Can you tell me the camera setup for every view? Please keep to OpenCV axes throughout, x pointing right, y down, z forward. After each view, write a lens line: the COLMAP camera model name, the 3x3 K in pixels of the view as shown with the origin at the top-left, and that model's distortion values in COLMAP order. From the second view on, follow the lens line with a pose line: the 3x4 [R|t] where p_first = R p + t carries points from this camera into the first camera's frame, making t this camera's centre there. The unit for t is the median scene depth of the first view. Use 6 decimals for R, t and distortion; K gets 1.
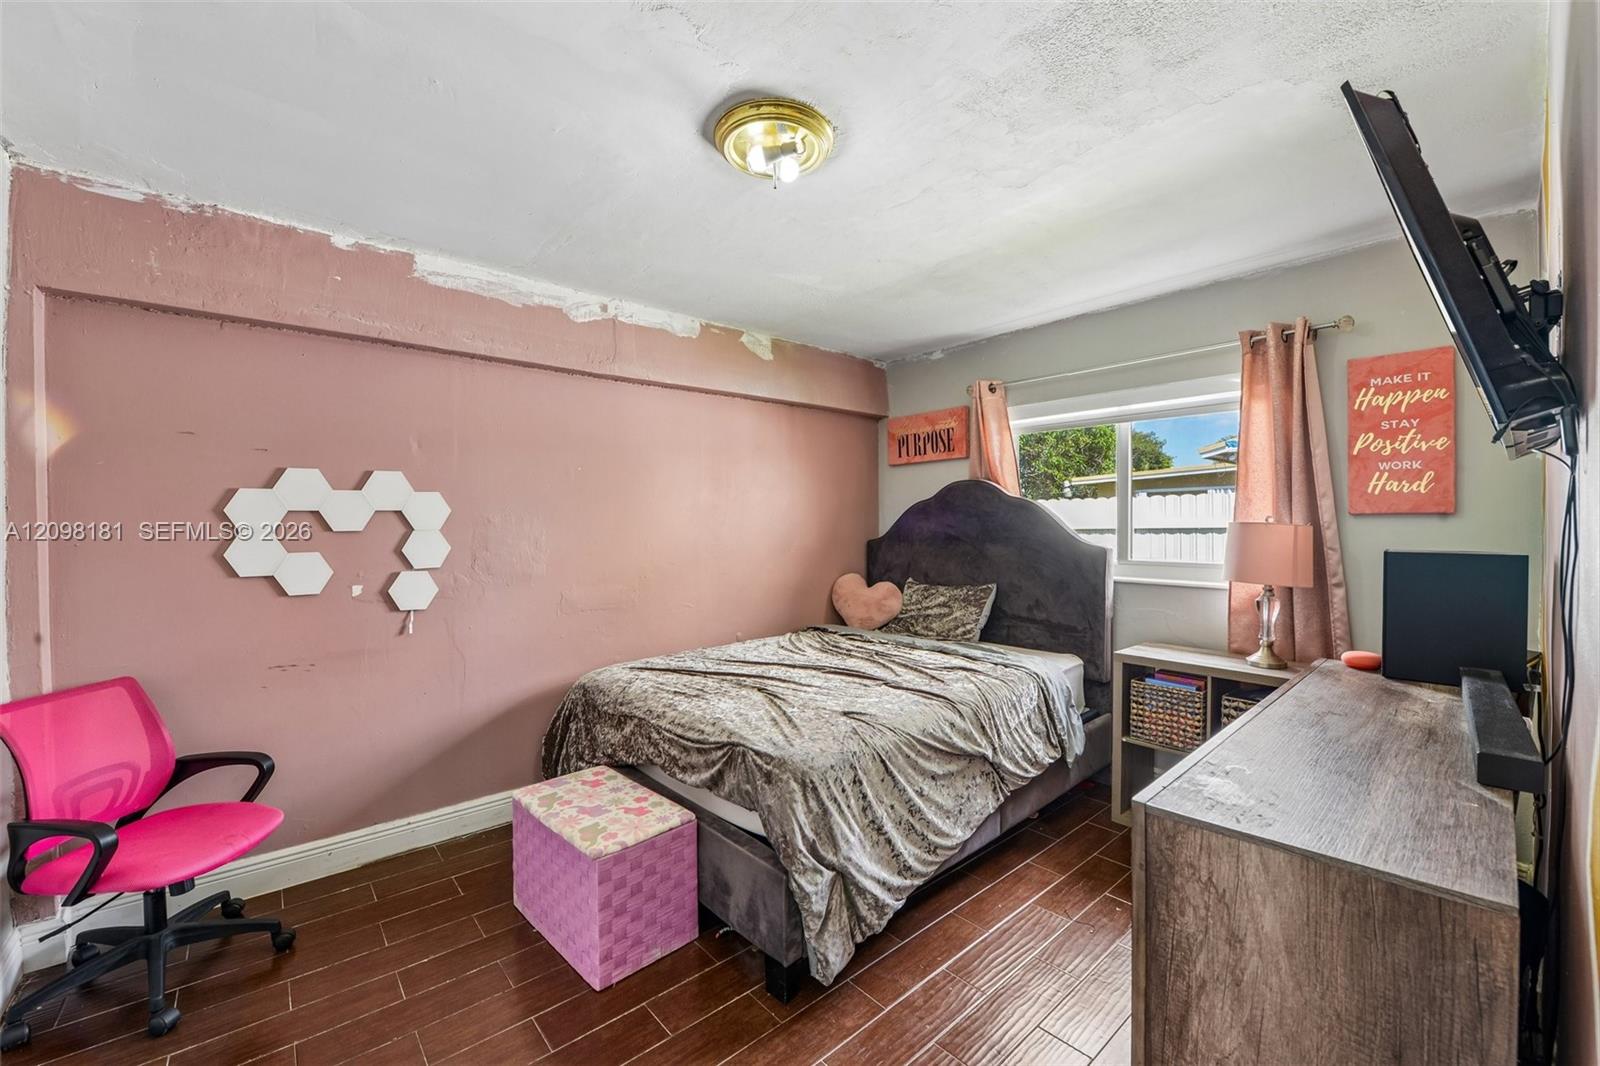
lens RADIAL K [[636.0, 0, 797.4], [0, 636.0, 534.5], [0, 0, 1]] dist [-0.013357, -0.000593]
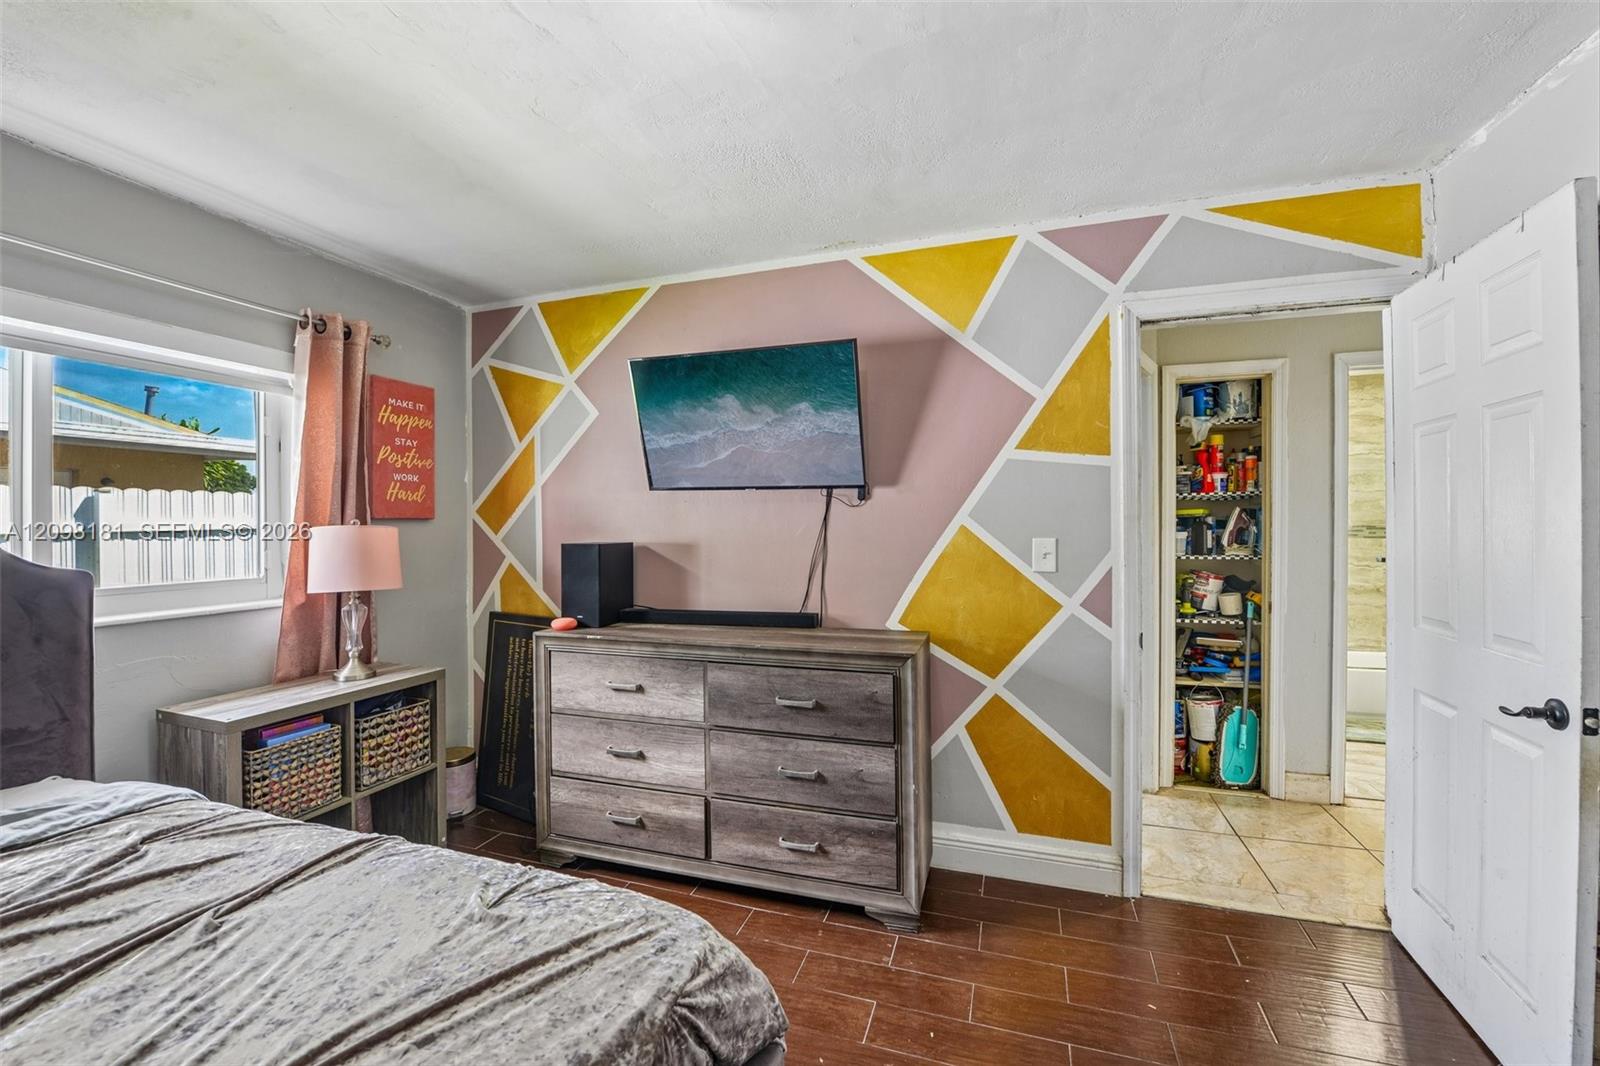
lens RADIAL K [[636.0, 0, 799.4], [0, 636.0, 528.9], [0, 0, 1]] dist [-0.013357, -0.000593]
pose [[-0.517256, 0.015331, 0.855693, -0.426457], [0.021154, 0.999763, -0.005125, 0.007082], [-0.855569, 0.015450, -0.517458, 0.974377]]
